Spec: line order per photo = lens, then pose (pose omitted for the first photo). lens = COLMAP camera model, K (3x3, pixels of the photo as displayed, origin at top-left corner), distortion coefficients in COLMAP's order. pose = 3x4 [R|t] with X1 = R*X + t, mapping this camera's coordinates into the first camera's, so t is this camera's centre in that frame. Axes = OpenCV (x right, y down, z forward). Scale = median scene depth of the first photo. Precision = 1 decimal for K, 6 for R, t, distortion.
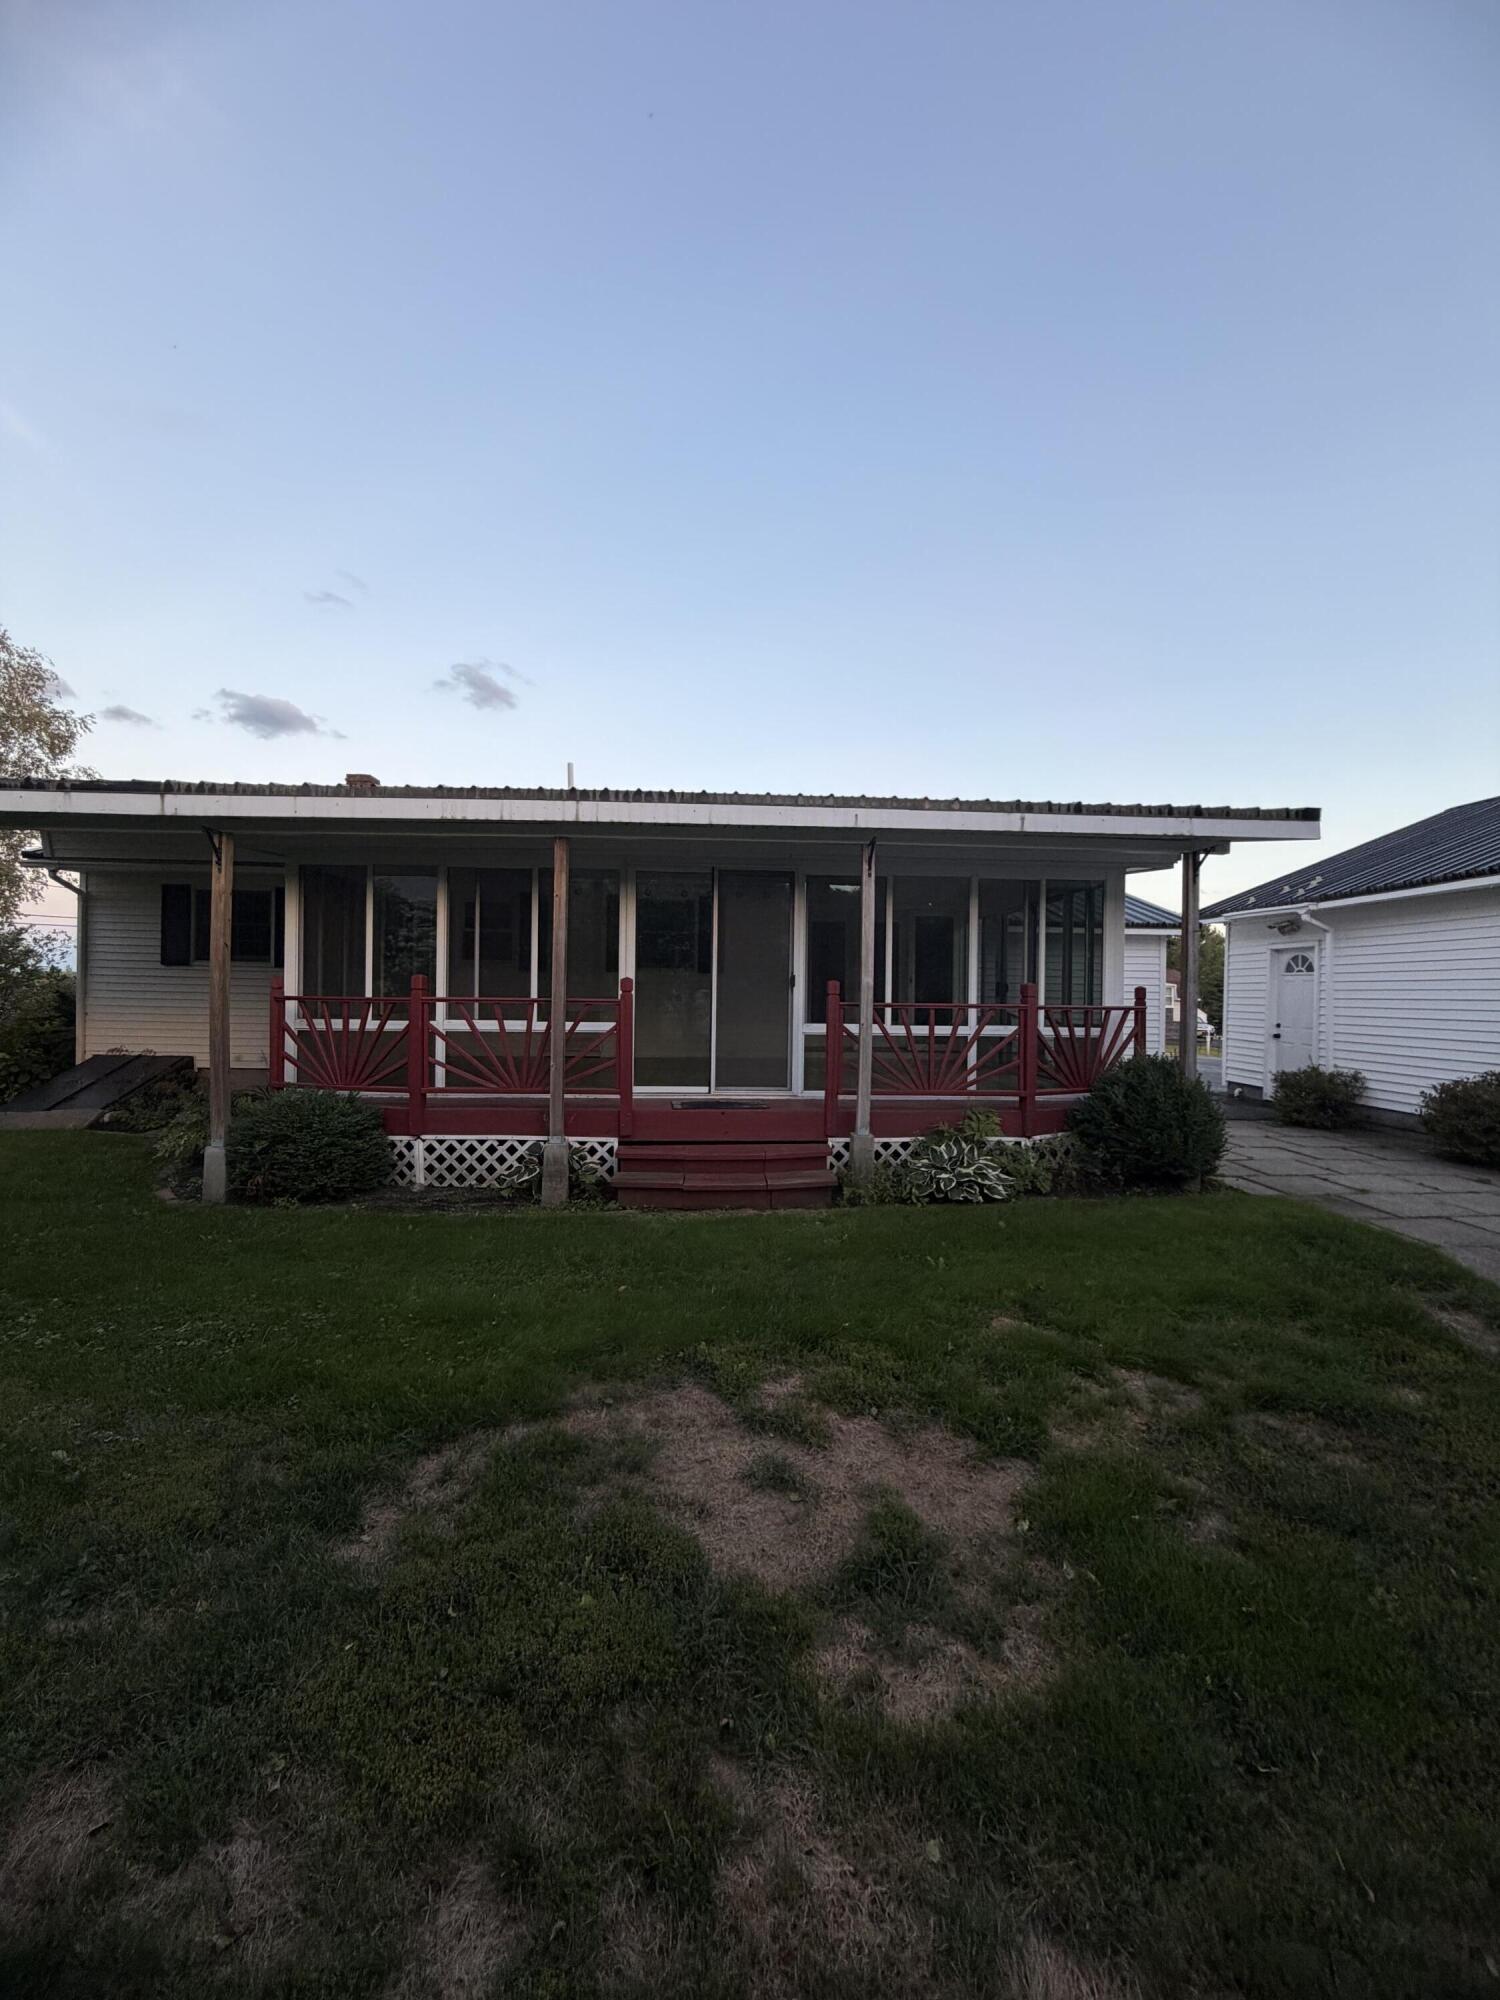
lens RADIAL K [[800.2, 0, 753.3], [0, 800.2, 1015.9], [0, 0, 1]] dist [0.001399, 0.000154]
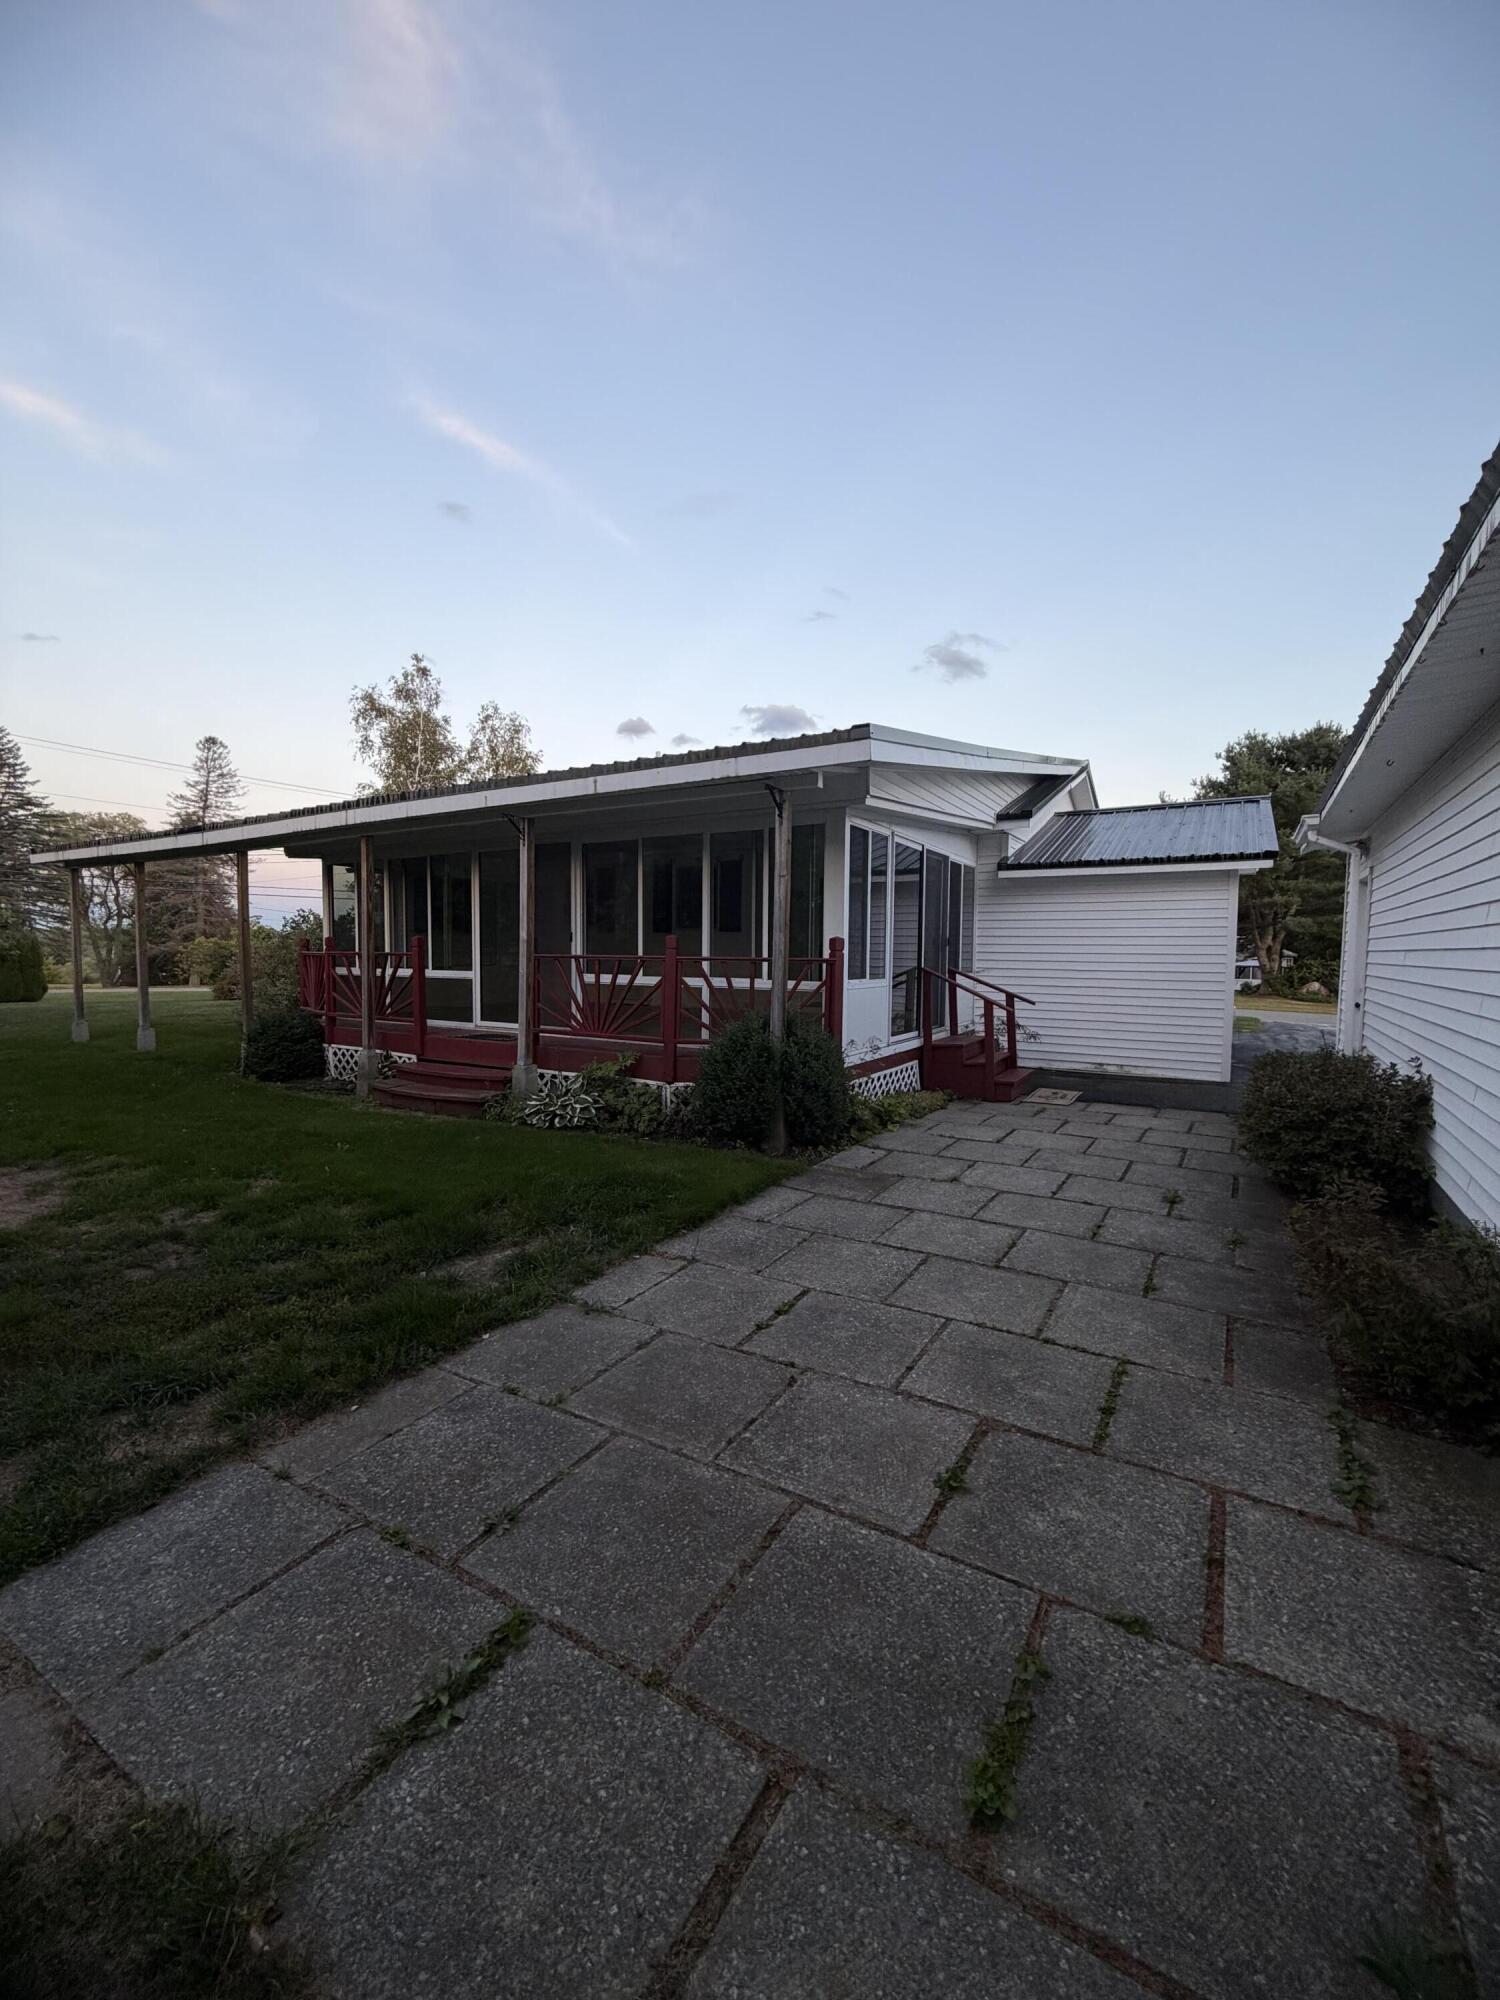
lens RADIAL K [[800.2, 0, 766.1], [0, 800.2, 985.3], [0, 0, 1]] dist [0.001399, 0.000154]
pose [[0.829687, 0.018690, -0.557916, 0.601520], [-0.016414, 0.999824, 0.009083, 0.007904], [0.557988, 0.001622, 0.829848, 0.122162]]
